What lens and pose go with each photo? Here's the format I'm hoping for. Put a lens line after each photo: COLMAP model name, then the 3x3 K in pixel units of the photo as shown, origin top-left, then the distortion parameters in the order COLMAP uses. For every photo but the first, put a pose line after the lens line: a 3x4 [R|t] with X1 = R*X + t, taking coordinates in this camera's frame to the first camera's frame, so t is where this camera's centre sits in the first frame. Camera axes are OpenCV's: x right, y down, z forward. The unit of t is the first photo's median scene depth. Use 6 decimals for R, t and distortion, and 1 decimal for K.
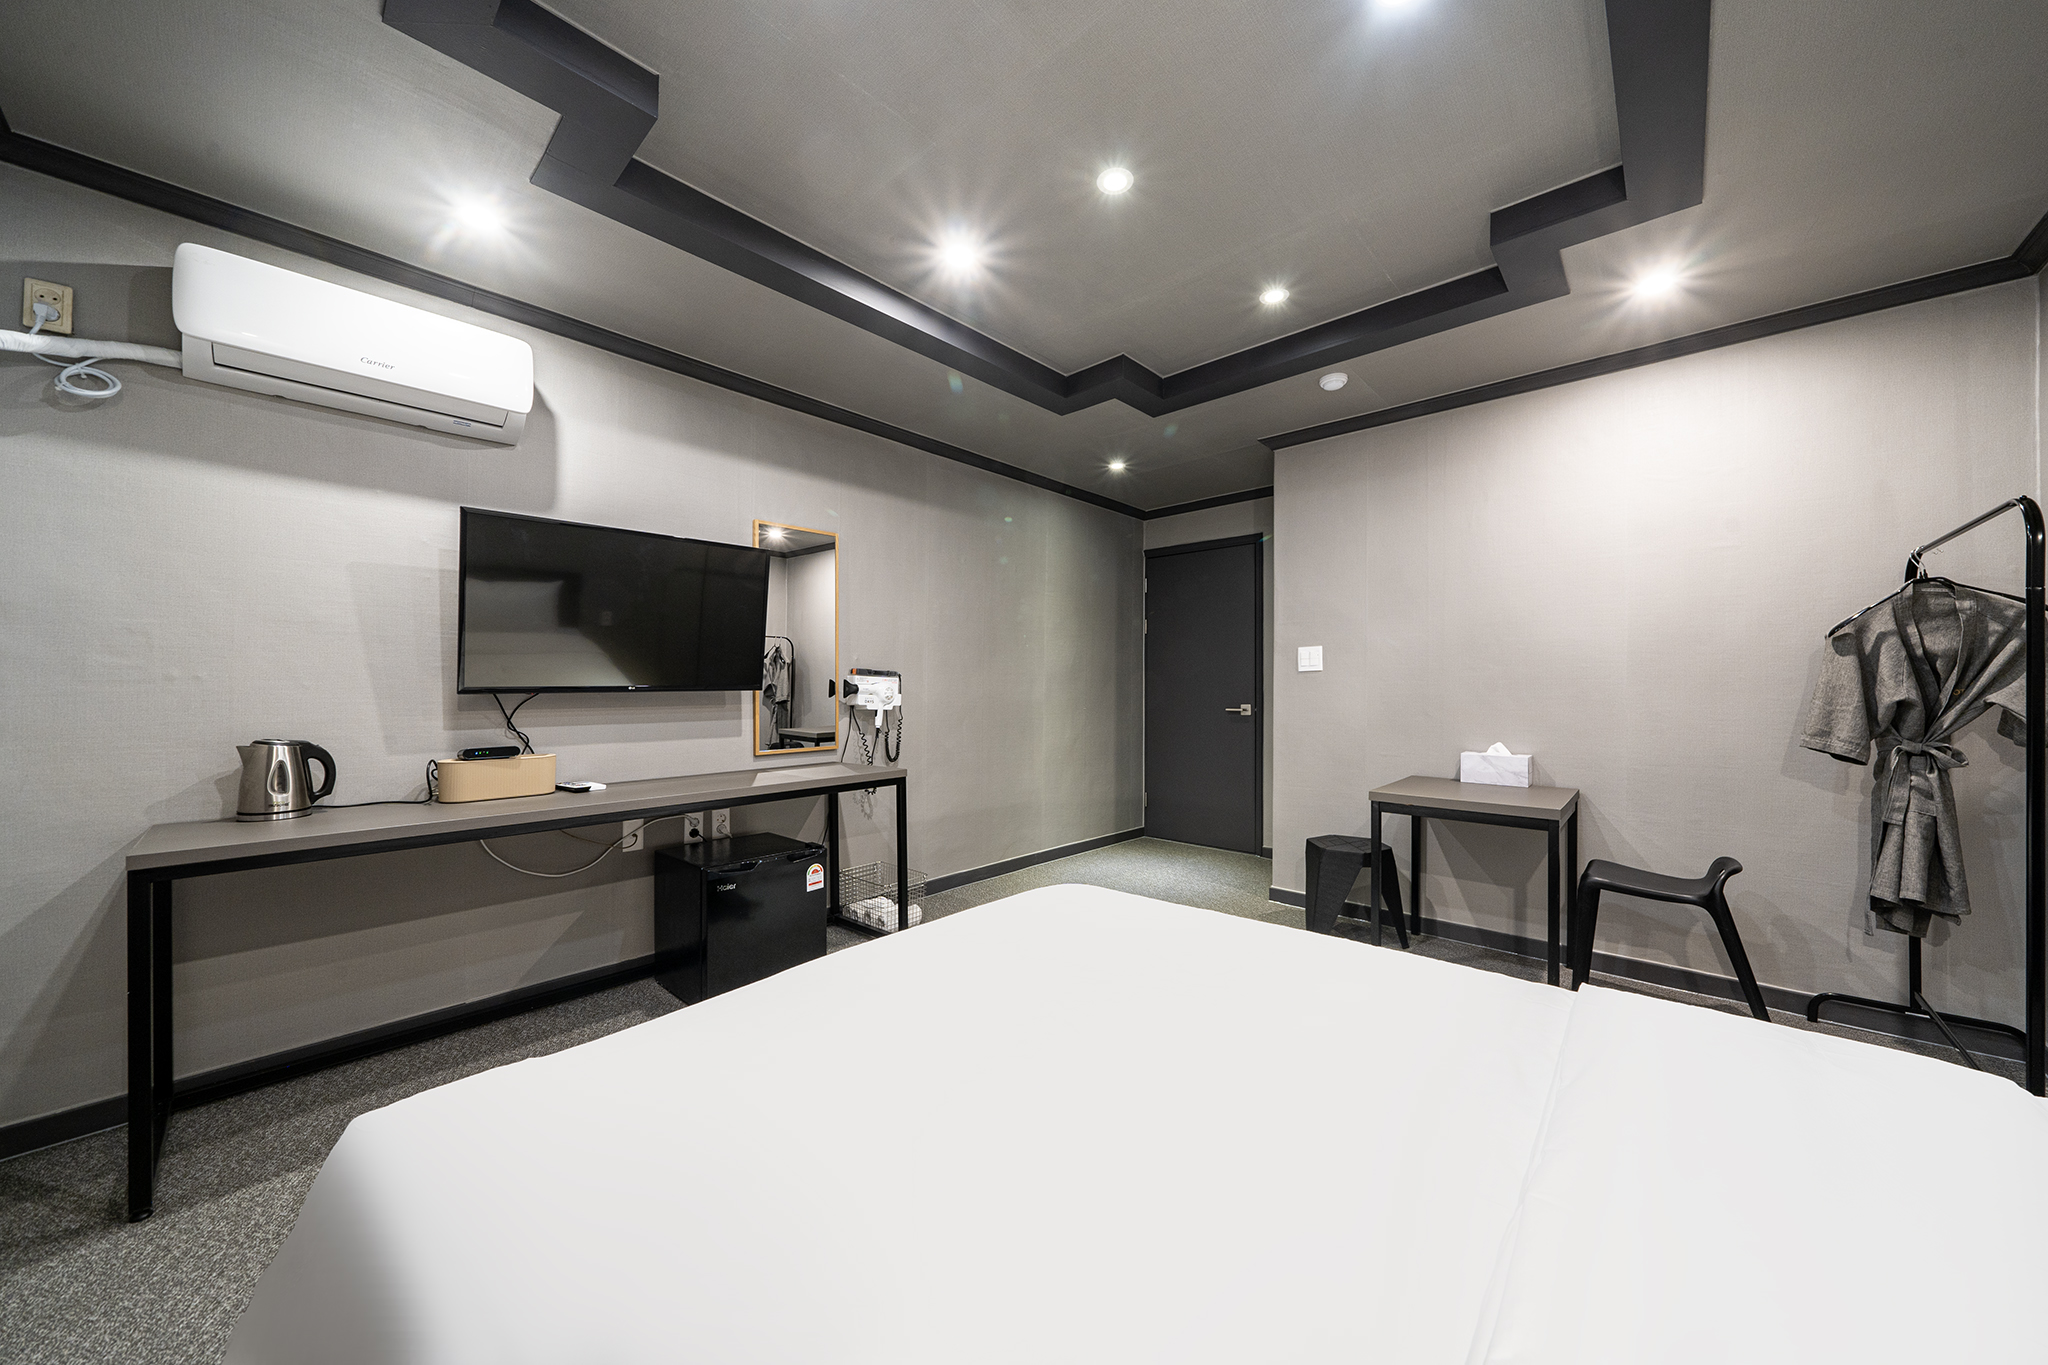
lens RADIAL K [[702.1, 0, 1034.6], [0, 702.1, 684.2], [0, 0, 1]] dist [-0.002445, -0.000041]
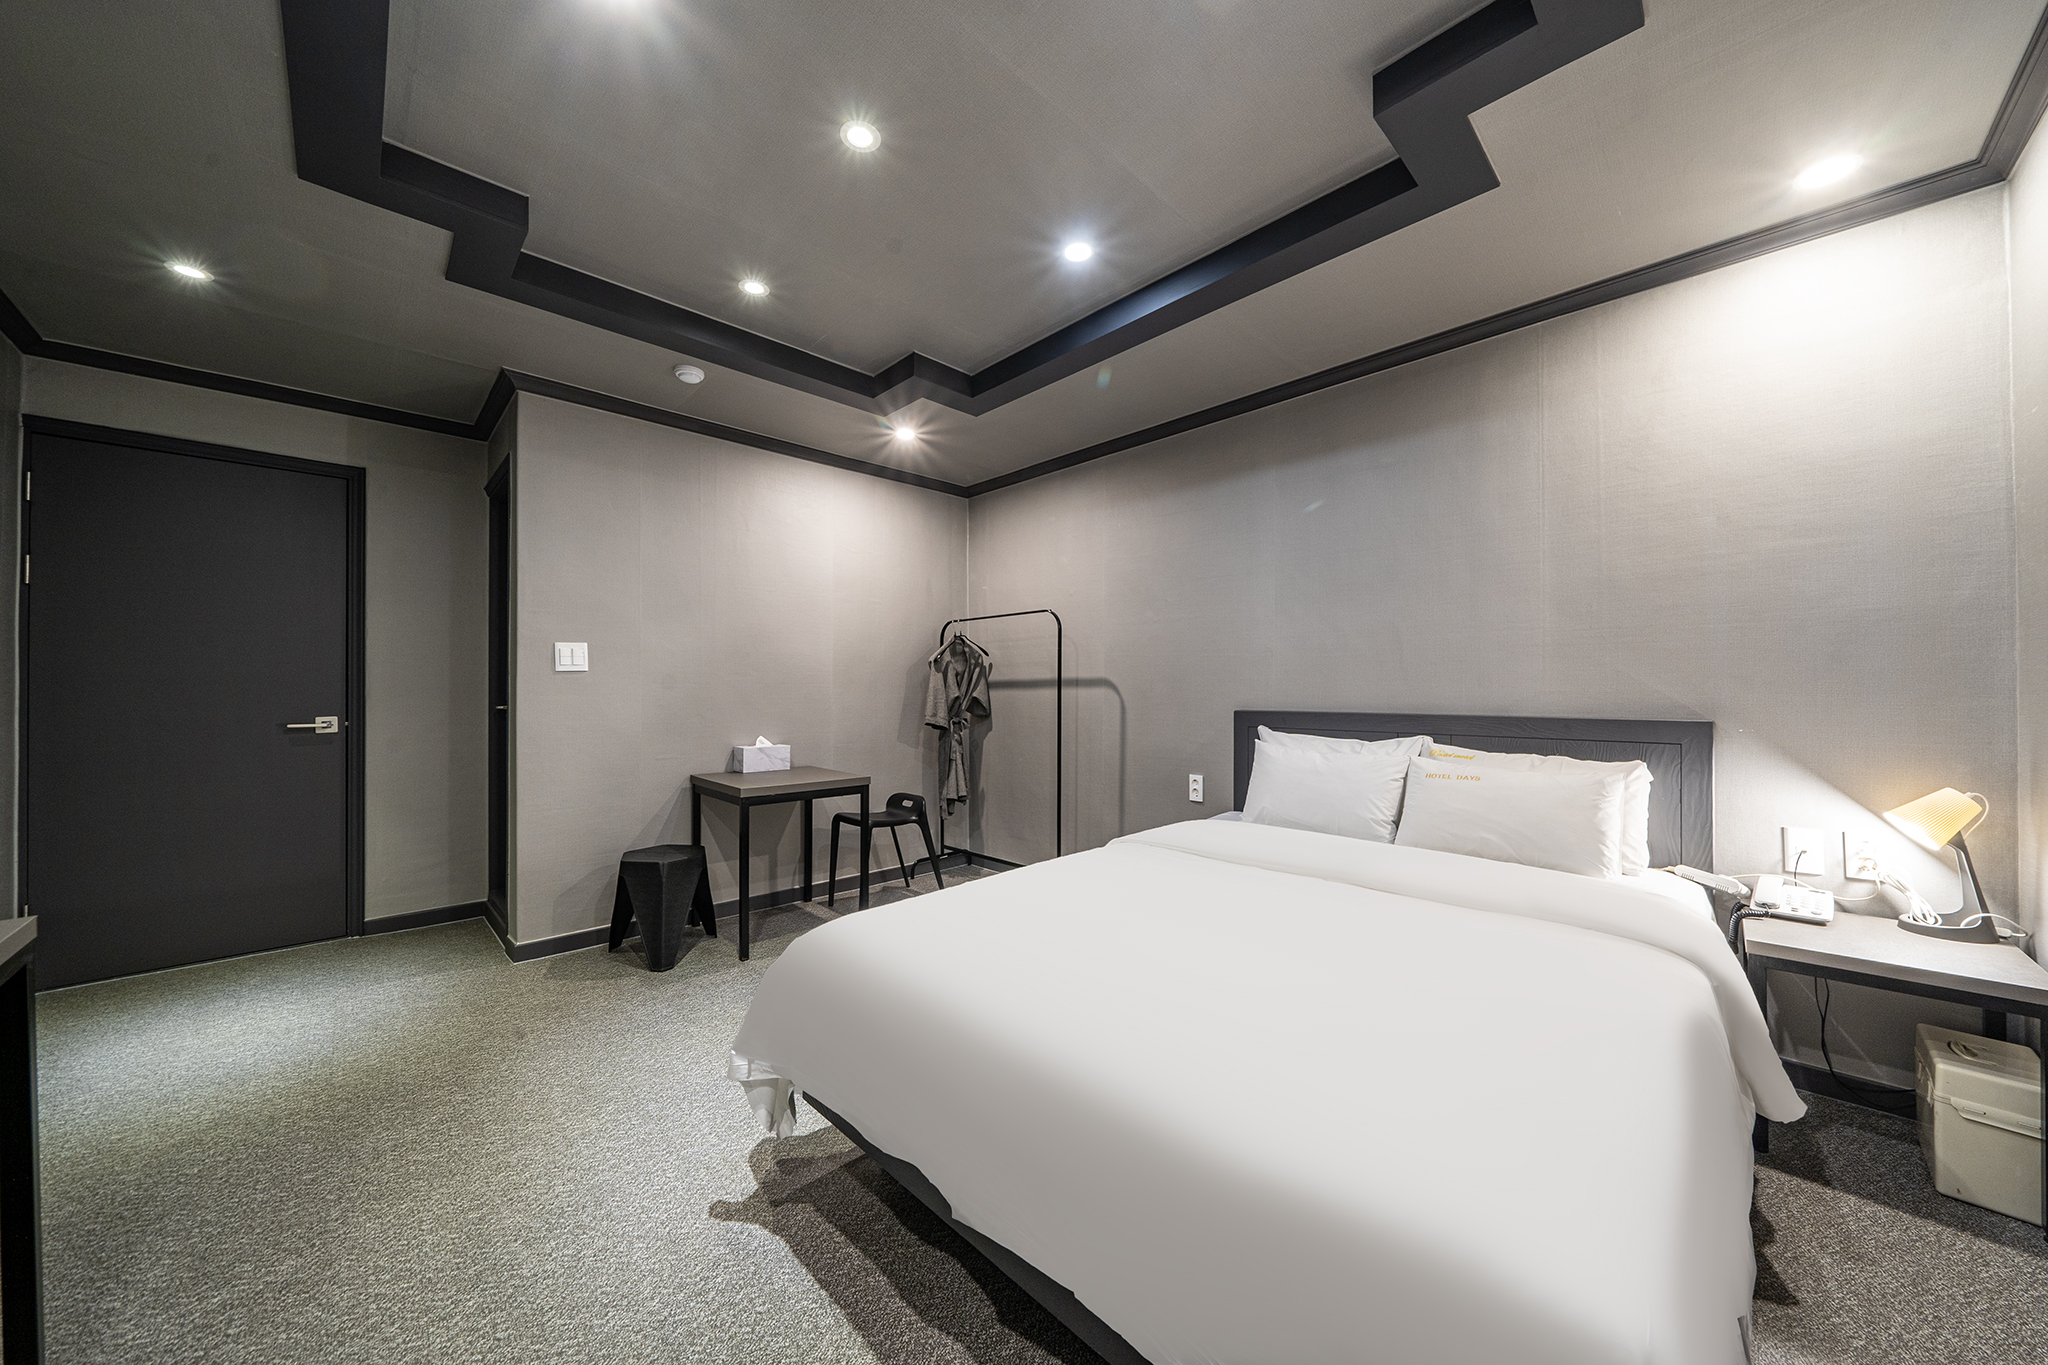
lens RADIAL K [[702.1, 0, 1034.6], [0, 702.1, 684.2], [0, 0, 1]] dist [-0.002445, -0.000041]
pose [[0.055551, 0.007151, 0.998430, -0.505205], [-0.002680, 0.999972, -0.007013, 0.001790], [-0.998452, -0.002286, 0.055569, 0.463145]]
